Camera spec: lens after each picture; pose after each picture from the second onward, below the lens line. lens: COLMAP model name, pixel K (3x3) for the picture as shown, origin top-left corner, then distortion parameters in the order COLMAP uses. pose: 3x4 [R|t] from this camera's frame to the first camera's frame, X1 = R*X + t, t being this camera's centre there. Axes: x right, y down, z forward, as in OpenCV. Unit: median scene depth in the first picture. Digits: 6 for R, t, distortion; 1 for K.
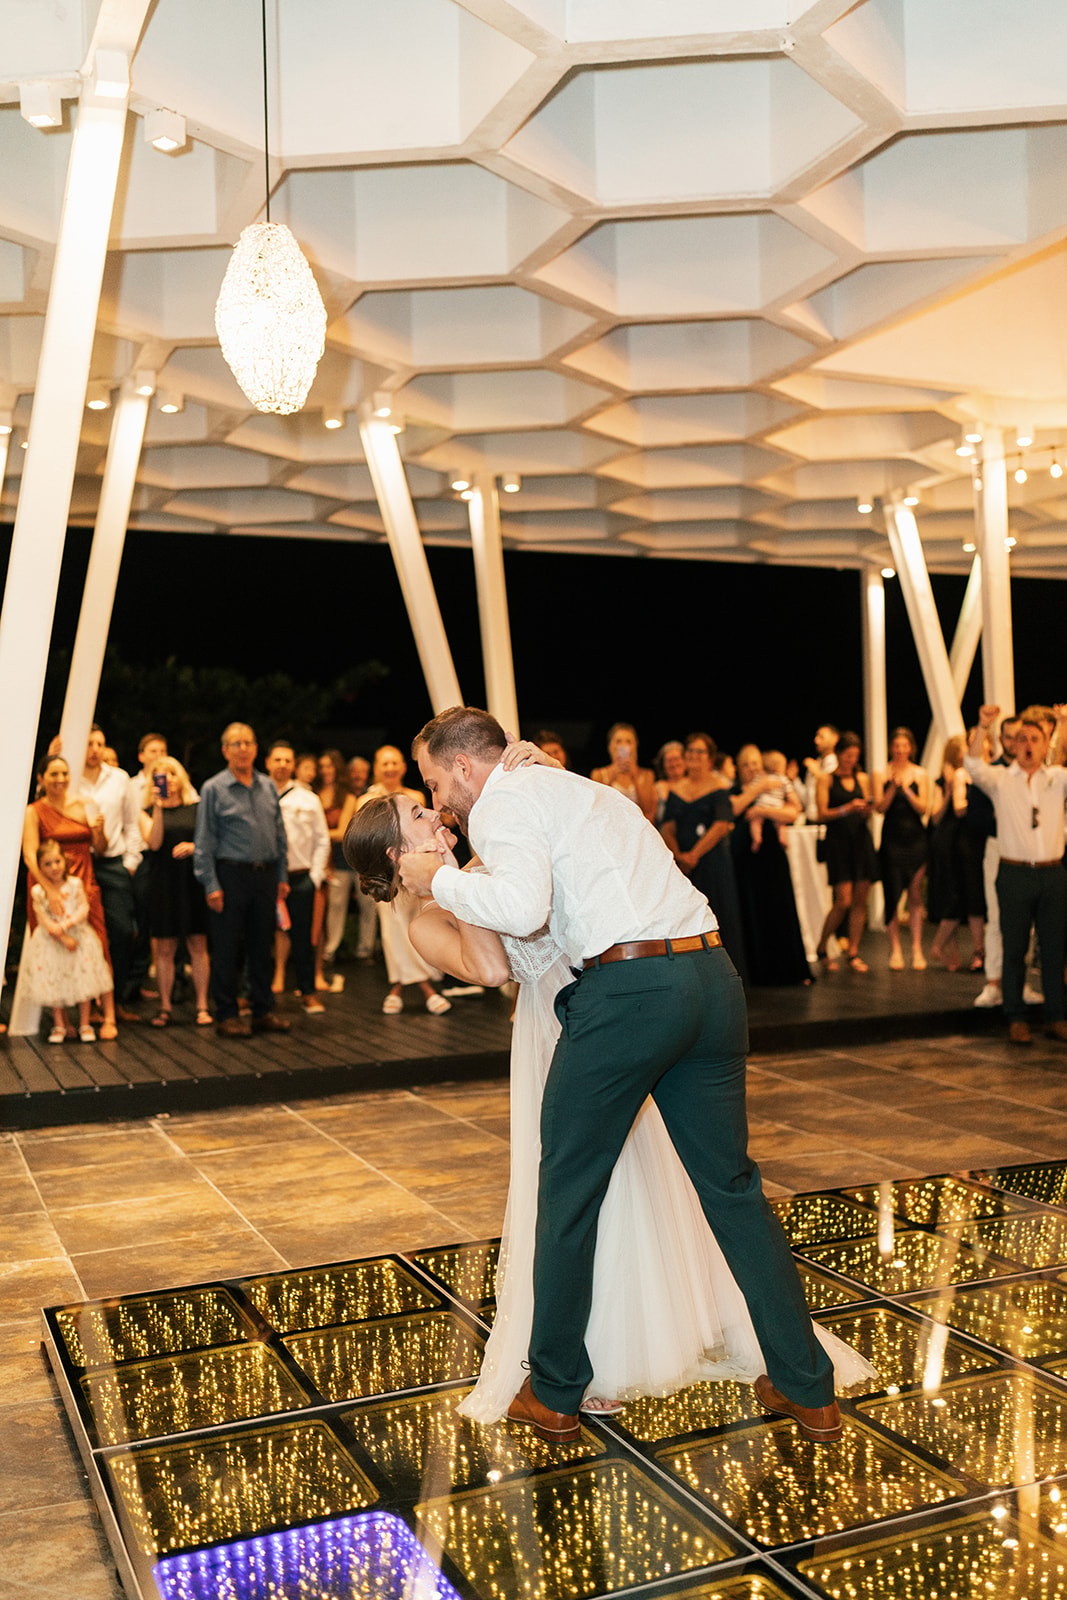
lens RADIAL K [[1486.5, 0, 533.5], [0, 1486.5, 800.0], [0, 0, 1]] dist [0.015189, 0.011596]
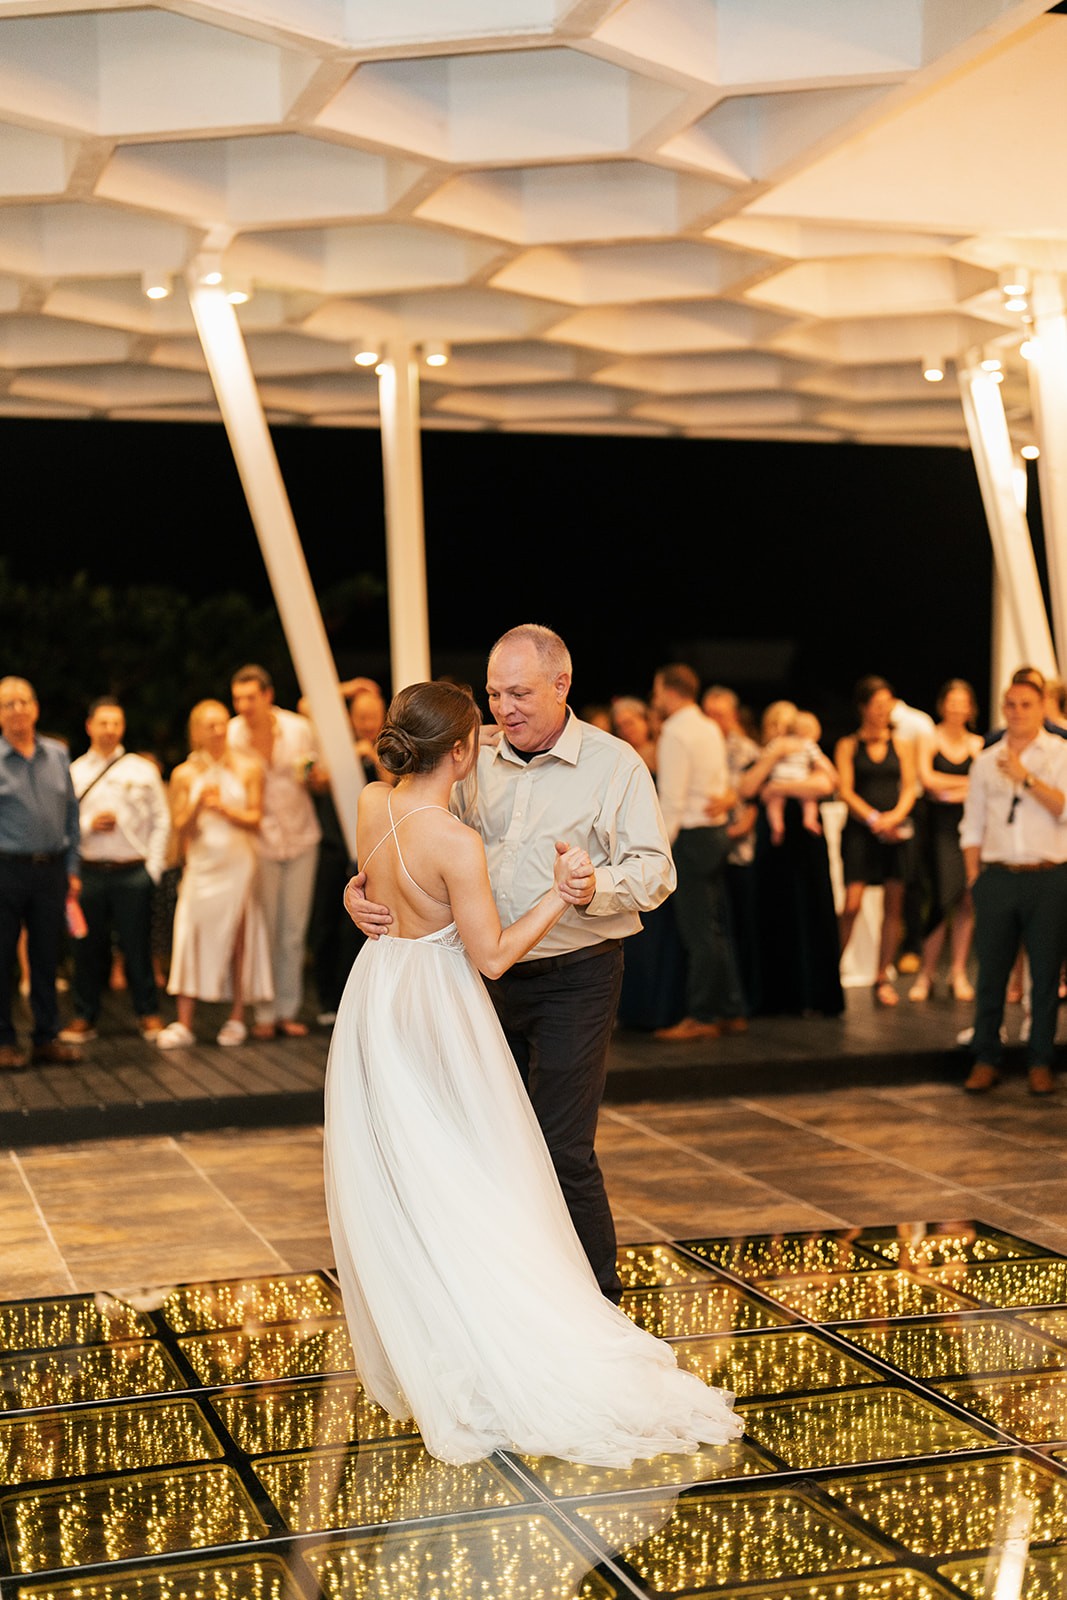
lens RADIAL K [[2121.8, 0, 533.5], [0, 2121.8, 800.0], [0, 0, 1]] dist [-0.020352, 0.091764]
pose [[0.994717, 0.004397, -0.102559, 0.170734], [-0.002001, 0.999723, 0.023459, -0.011588], [0.102634, -0.023129, 0.994450, -0.092292]]
